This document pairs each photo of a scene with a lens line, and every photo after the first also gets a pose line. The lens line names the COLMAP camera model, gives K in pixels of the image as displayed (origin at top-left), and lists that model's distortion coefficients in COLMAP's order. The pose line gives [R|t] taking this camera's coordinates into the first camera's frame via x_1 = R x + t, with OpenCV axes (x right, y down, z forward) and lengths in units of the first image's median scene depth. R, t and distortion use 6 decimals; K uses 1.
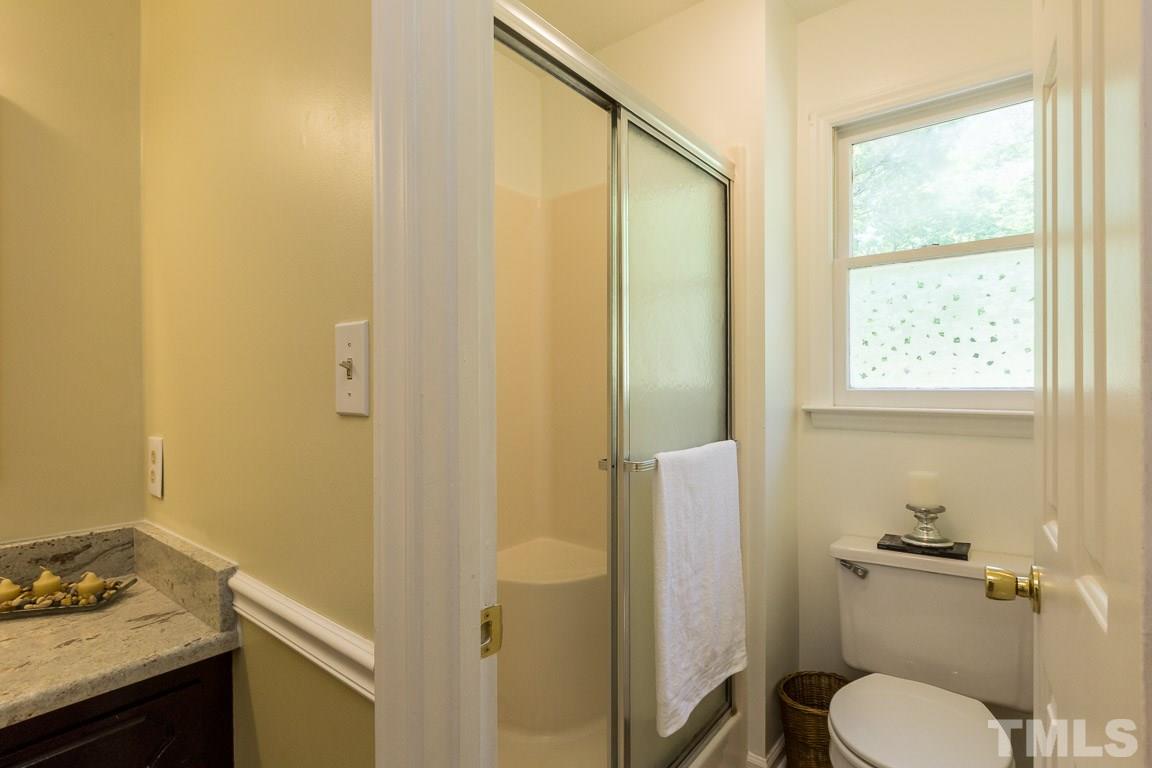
lens RADIAL K [[514.9, 0, 576.0], [0, 514.9, 384.0], [0, 0, 1]] dist [0.000175, 0.000733]
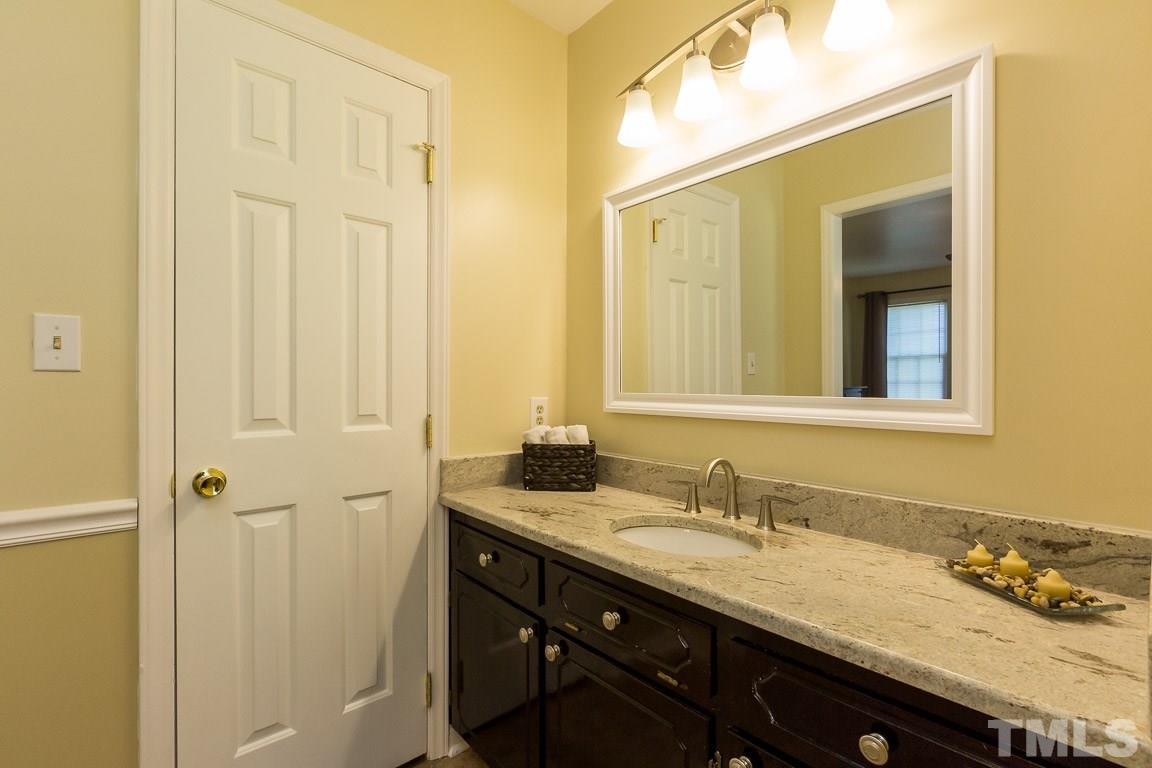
lens RADIAL K [[514.9, 0, 576.0], [0, 514.9, 384.0], [0, 0, 1]] dist [0.000175, 0.000733]
pose [[-0.164874, -0.000455, -0.986315, -0.007731], [0.009665, 0.999951, -0.002077, 0.065040], [0.986267, -0.009875, -0.164861, 0.395298]]
